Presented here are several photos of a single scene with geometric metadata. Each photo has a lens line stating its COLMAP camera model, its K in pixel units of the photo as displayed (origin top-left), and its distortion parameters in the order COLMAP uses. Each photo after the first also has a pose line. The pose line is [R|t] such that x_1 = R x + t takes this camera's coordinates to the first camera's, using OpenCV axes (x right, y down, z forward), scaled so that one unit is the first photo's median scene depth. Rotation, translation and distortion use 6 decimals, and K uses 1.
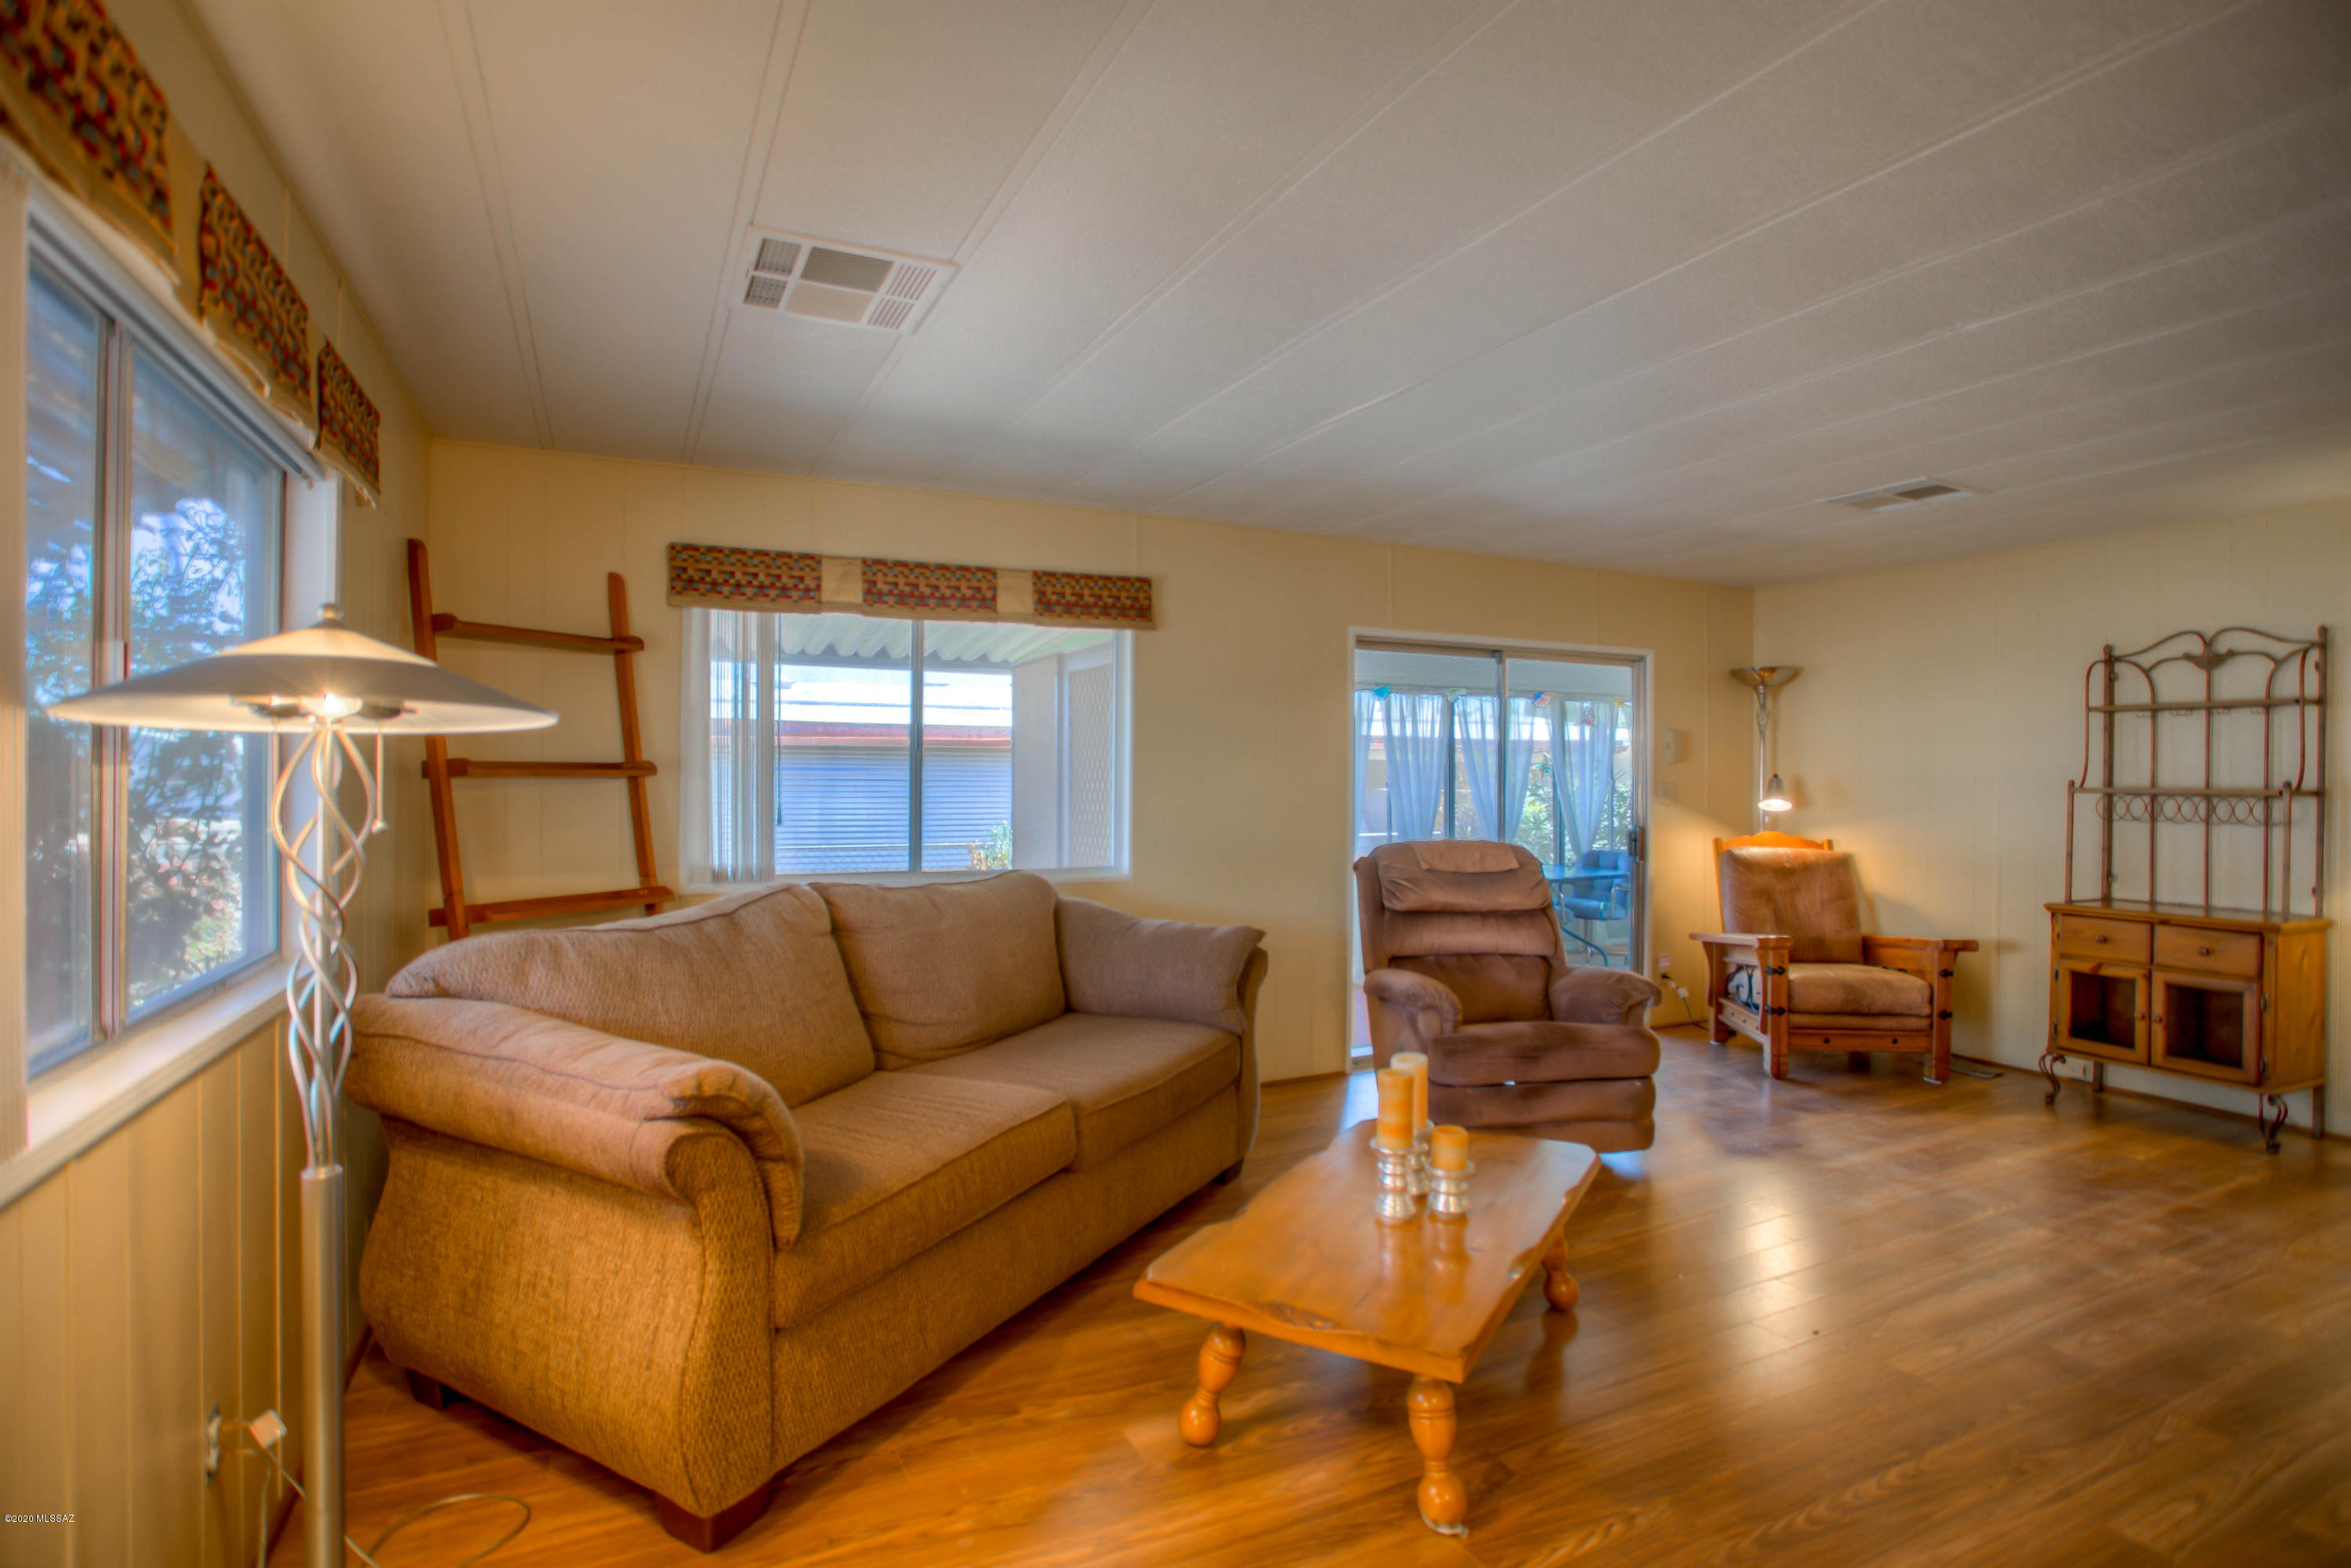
lens RADIAL K [[1135.2, 0, 1169.7], [0, 1135.2, 771.7], [0, 0, 1]] dist [-0.039736, 0.000723]
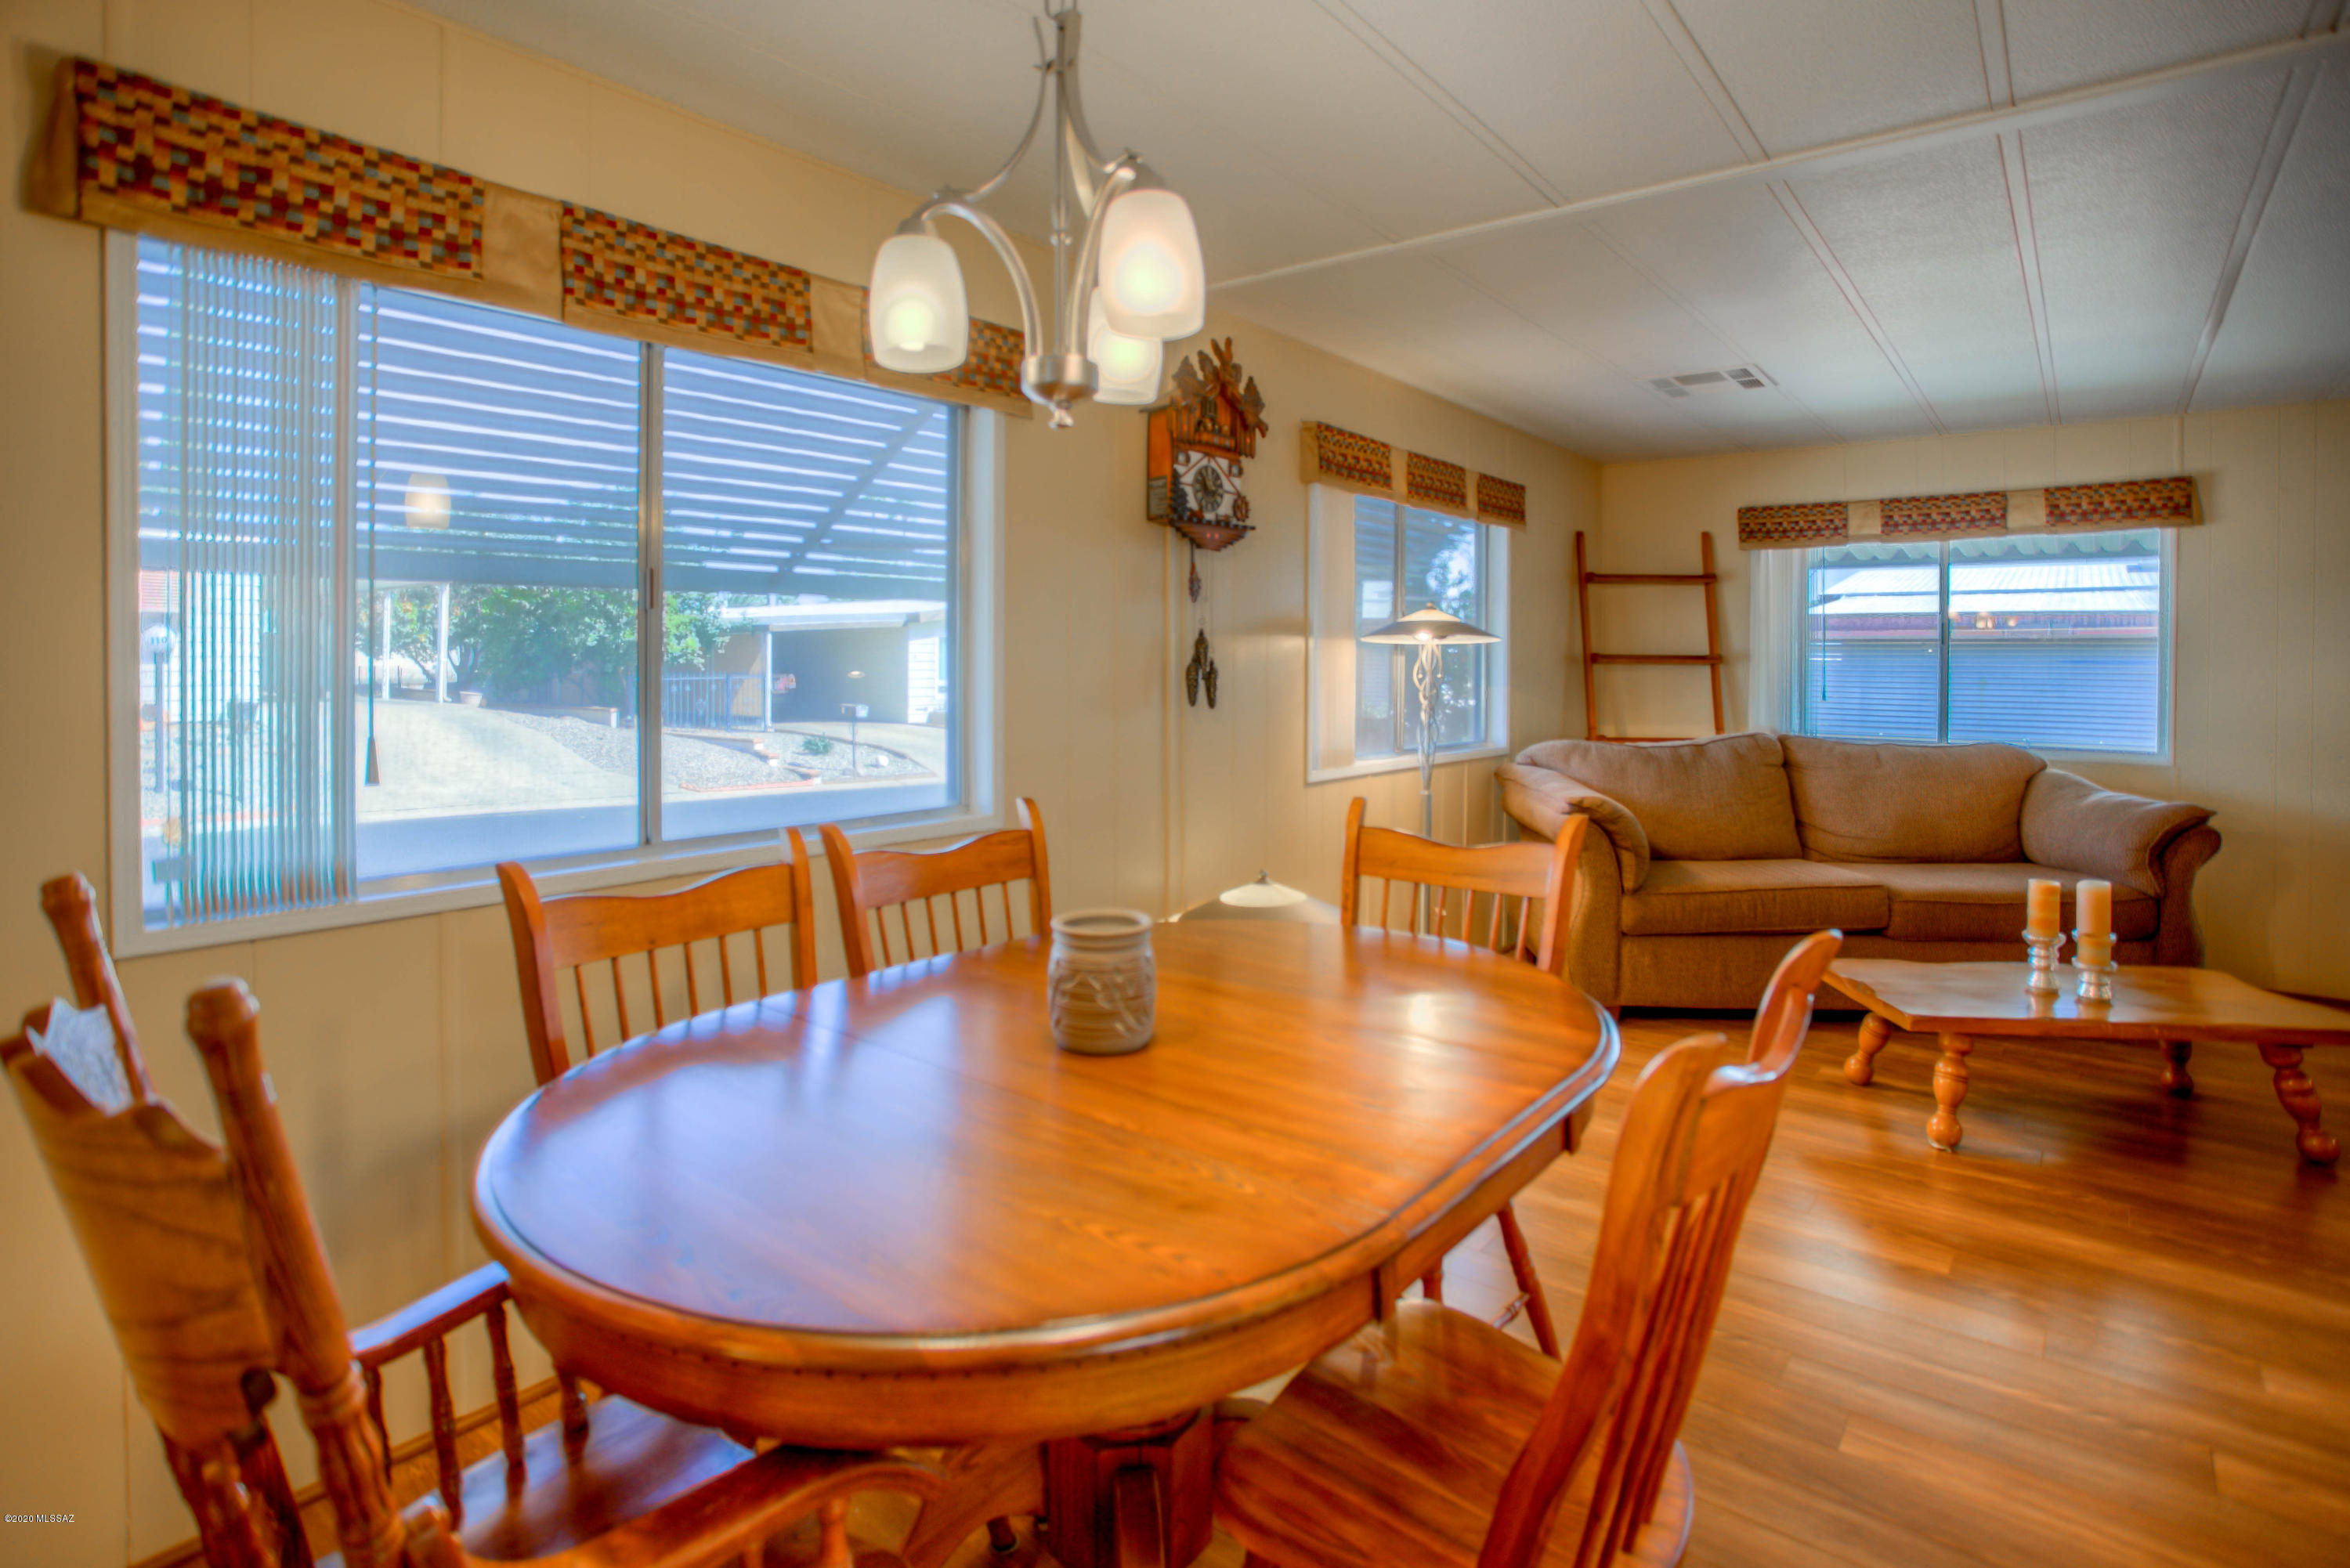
lens RADIAL K [[1191.7, 0, 1191.0], [0, 1191.7, 667.8], [0, 0, 1]] dist [-0.017400, 0.000822]
pose [[0.436100, 0.007943, -0.899863, 0.653298], [-0.004459, 0.999968, 0.006666, 0.001996], [0.899887, 0.001106, 0.436122, -0.342629]]
